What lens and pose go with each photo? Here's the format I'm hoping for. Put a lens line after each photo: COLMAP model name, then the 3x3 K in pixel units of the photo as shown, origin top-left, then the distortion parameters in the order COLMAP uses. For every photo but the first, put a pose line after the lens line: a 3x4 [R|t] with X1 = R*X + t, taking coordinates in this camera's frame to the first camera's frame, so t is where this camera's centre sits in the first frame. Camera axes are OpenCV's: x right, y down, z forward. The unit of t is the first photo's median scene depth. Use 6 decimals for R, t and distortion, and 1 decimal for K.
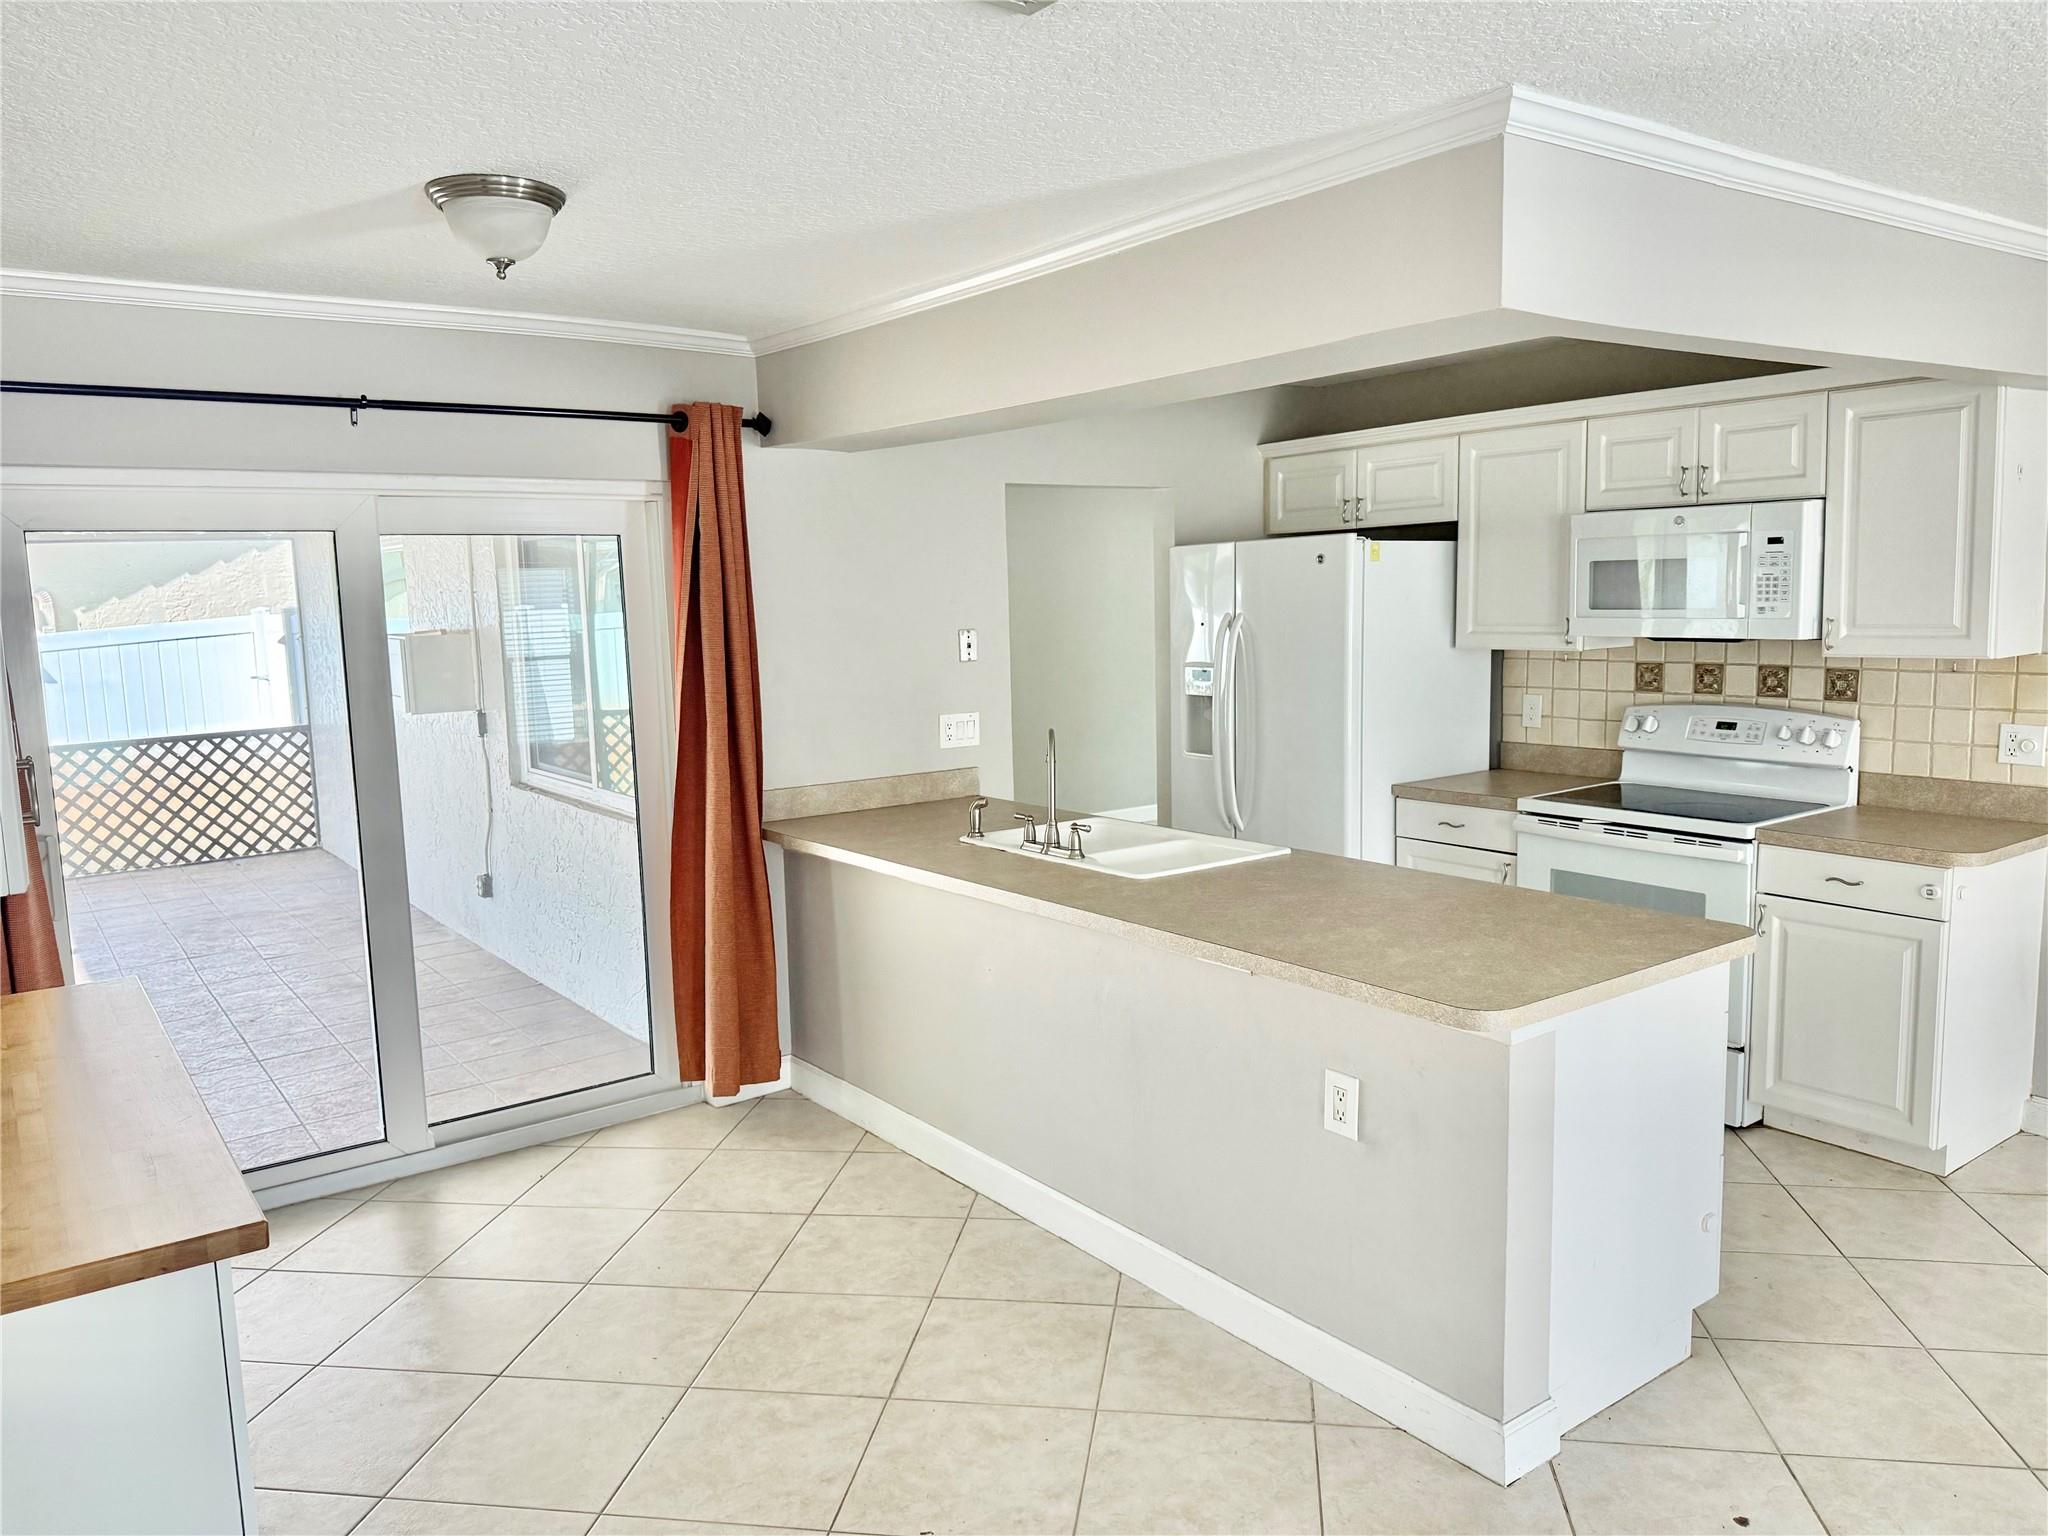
lens RADIAL K [[1477.5, 0, 1041.4], [0, 1477.5, 769.0], [0, 0, 1]] dist [0.060709, -0.065754]
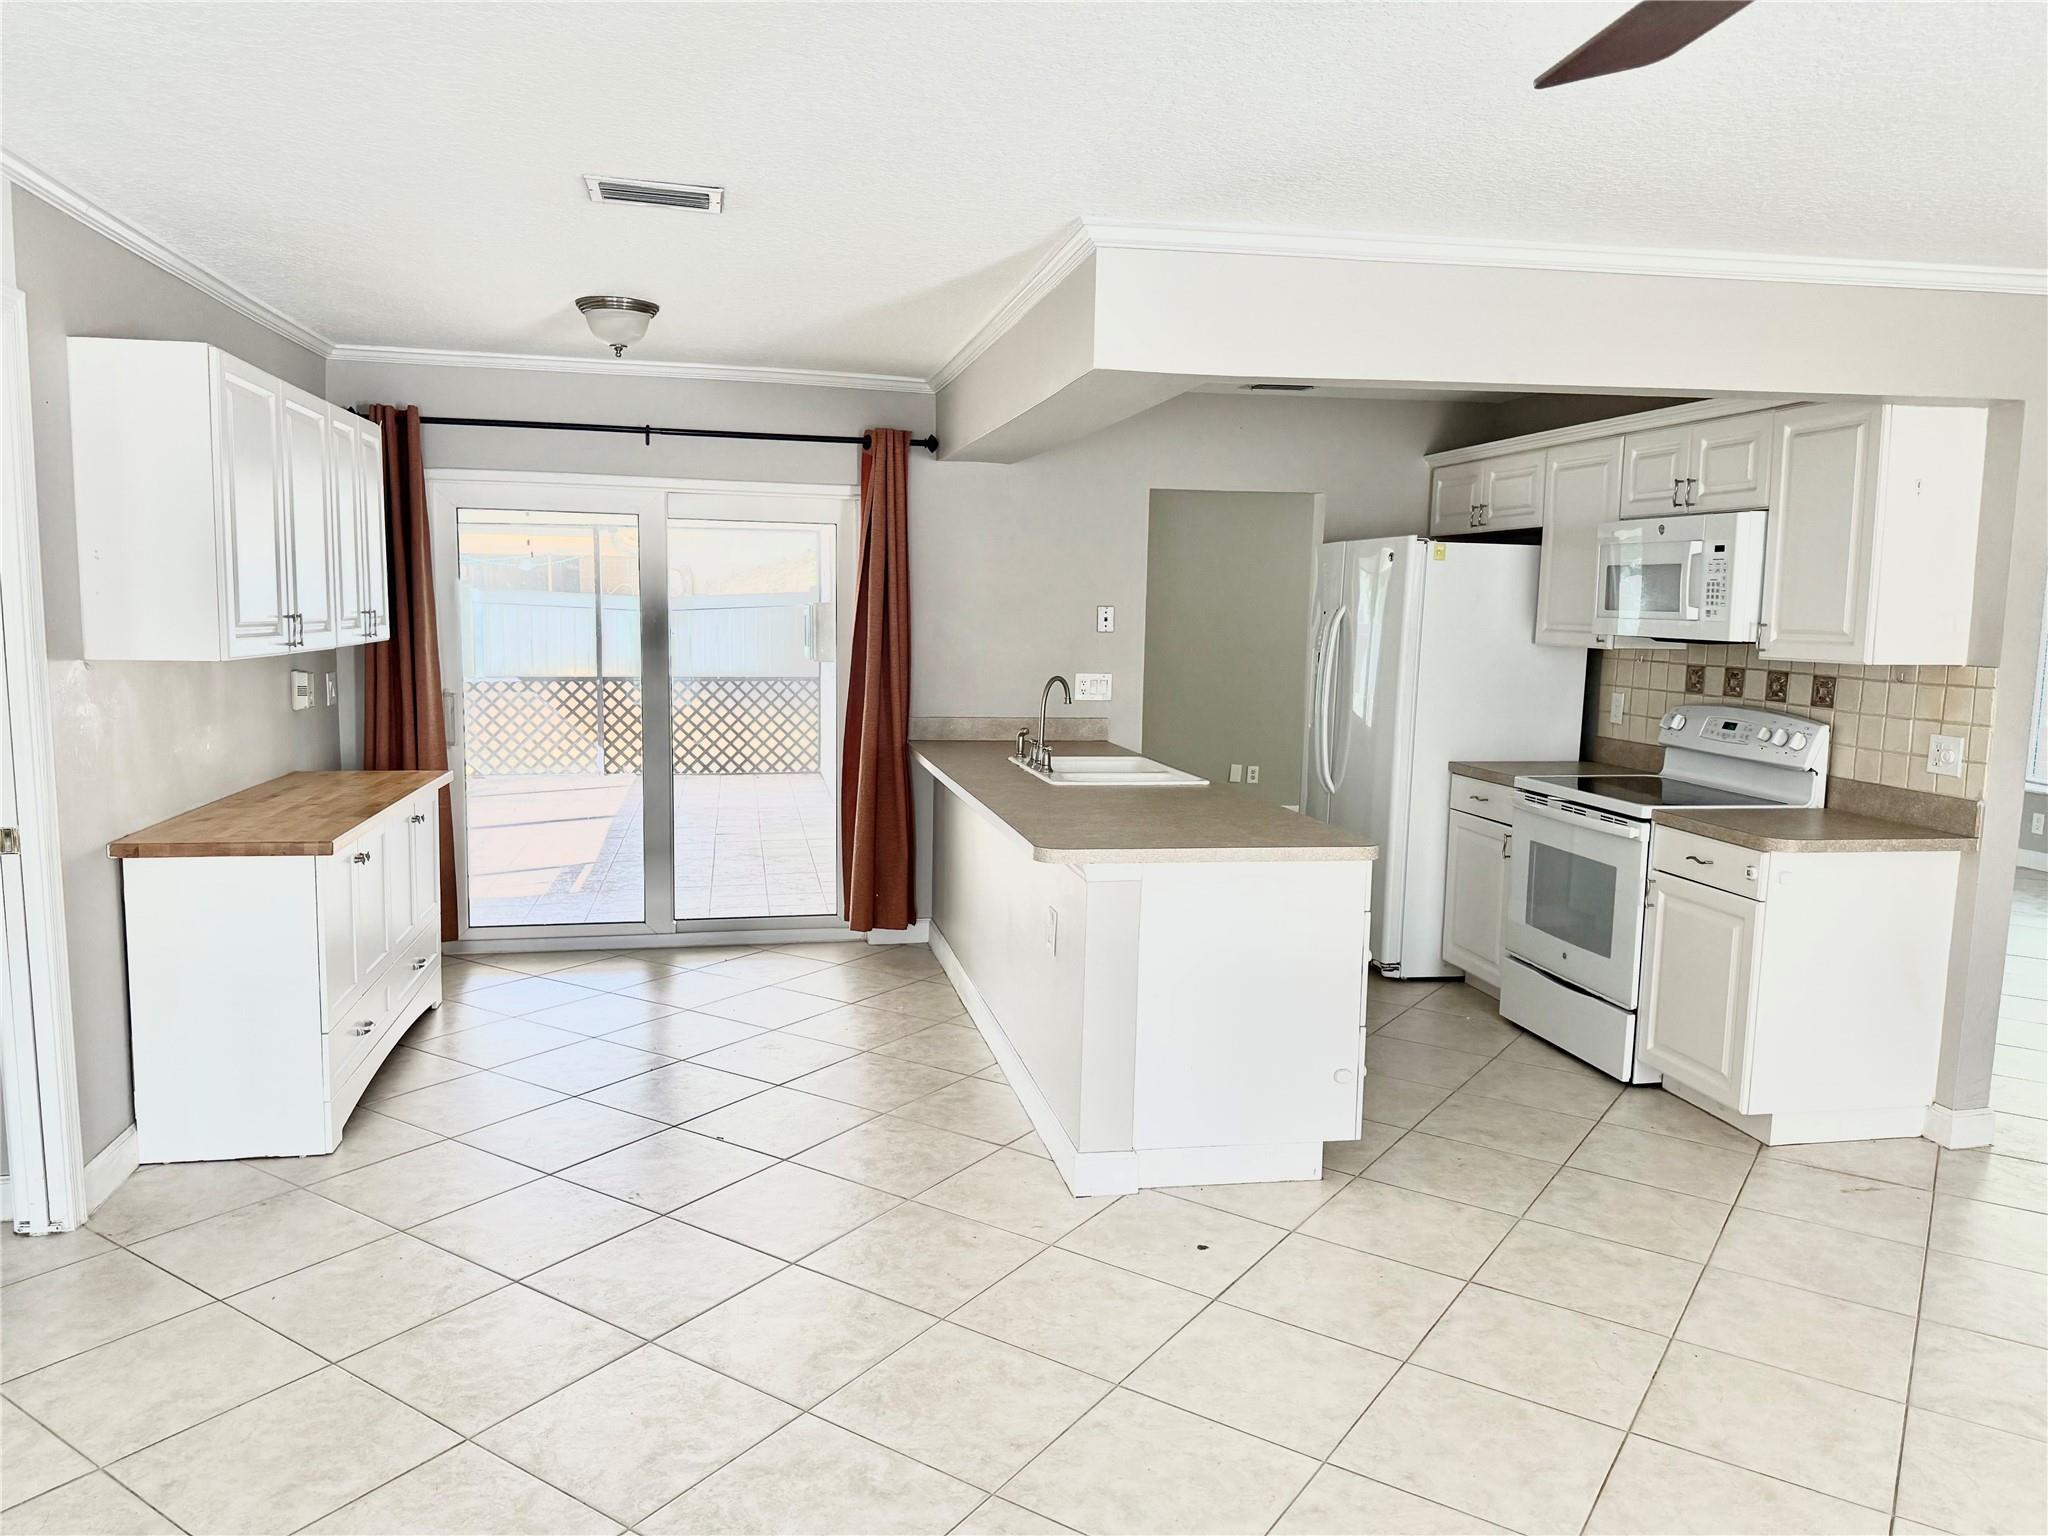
lens RADIAL K [[1477.5, 0, 1008.5], [0, 1477.5, 781.4], [0, 0, 1]] dist [0.060709, -0.065754]
pose [[0.898230, 0.095265, -0.429078, 0.479478], [-0.094212, 0.995269, 0.023748, 0.034461], [0.429310, 0.019093, 0.902955, -0.176522]]
